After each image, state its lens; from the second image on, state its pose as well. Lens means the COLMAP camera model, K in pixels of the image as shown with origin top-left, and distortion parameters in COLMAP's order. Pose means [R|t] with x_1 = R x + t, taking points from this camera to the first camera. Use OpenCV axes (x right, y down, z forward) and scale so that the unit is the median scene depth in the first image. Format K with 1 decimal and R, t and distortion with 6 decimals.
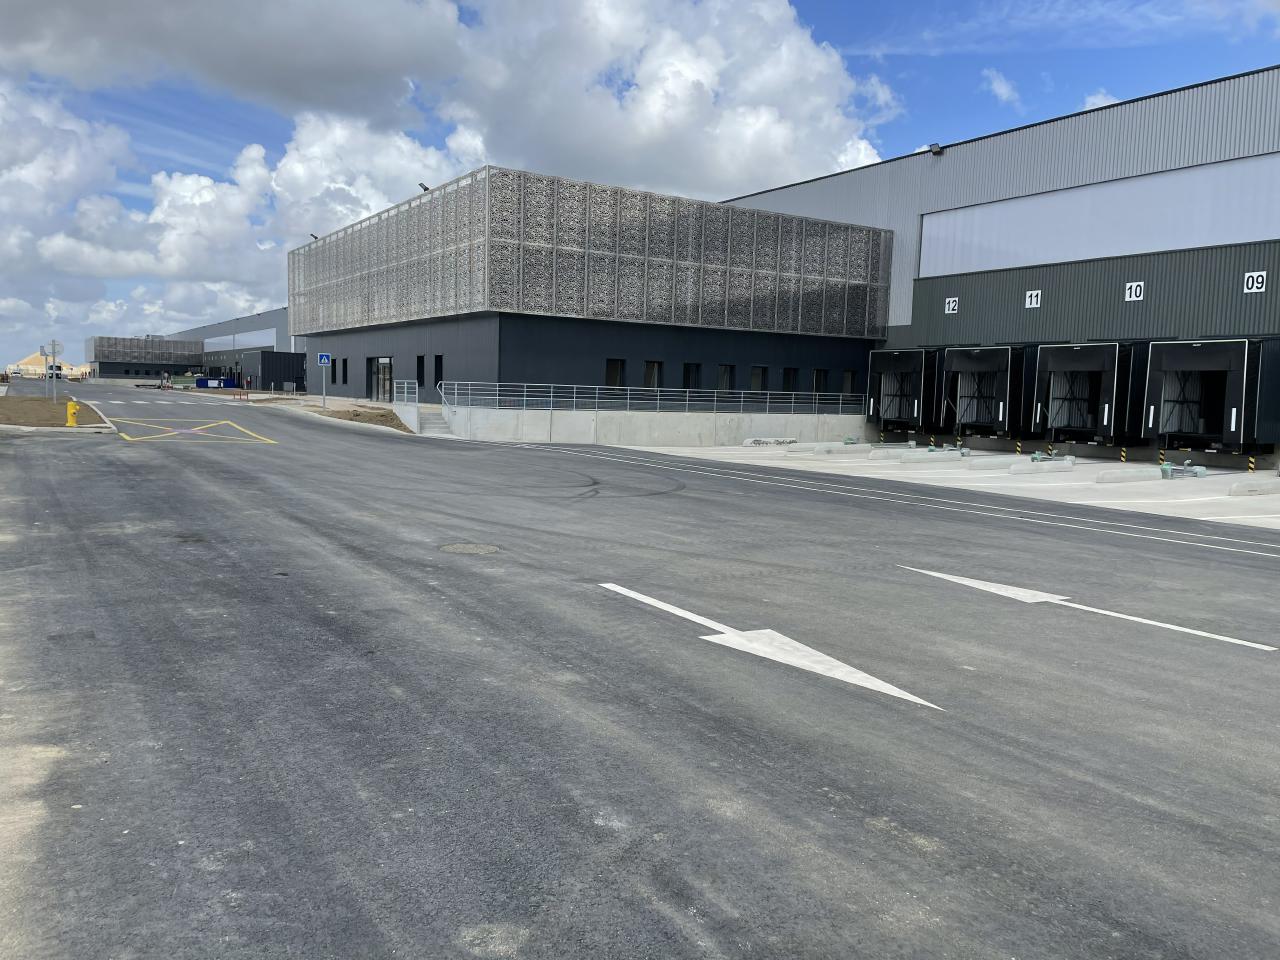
lens RADIAL K [[953.6, 0, 640.0], [0, 953.6, 480.0], [0, 0, 1]] dist [0.091288, -0.124467]
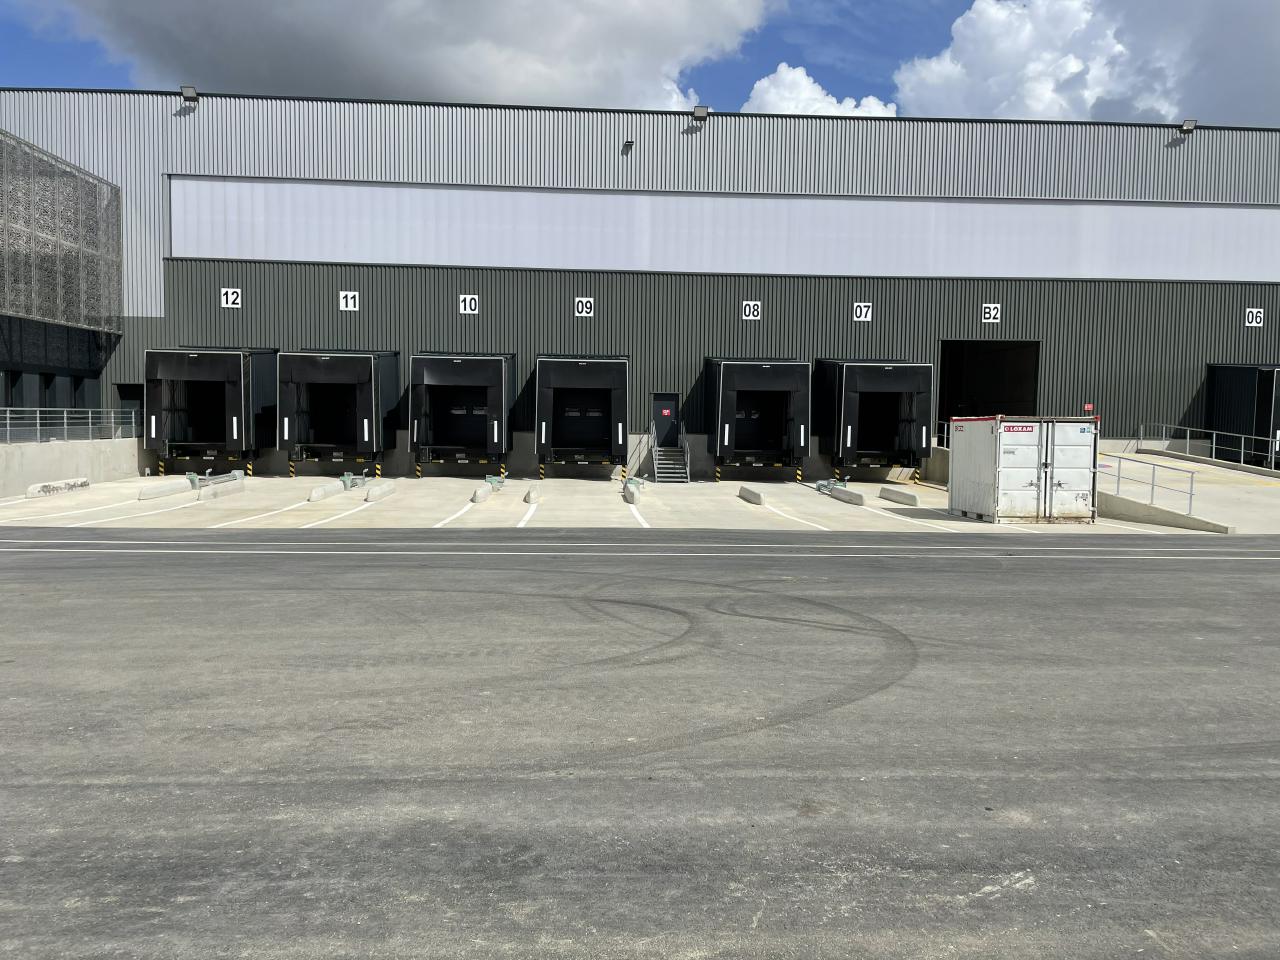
lens RADIAL K [[930.5, 0, 640.0], [0, 930.5, 480.0], [0, 0, 1]] dist [0.085550, -0.111215]
pose [[0.491760, -0.075248, 0.867473, -0.331301], [0.079997, 0.995950, 0.041043, -0.059666], [-0.867048, 0.049212, 0.495788, 0.541754]]
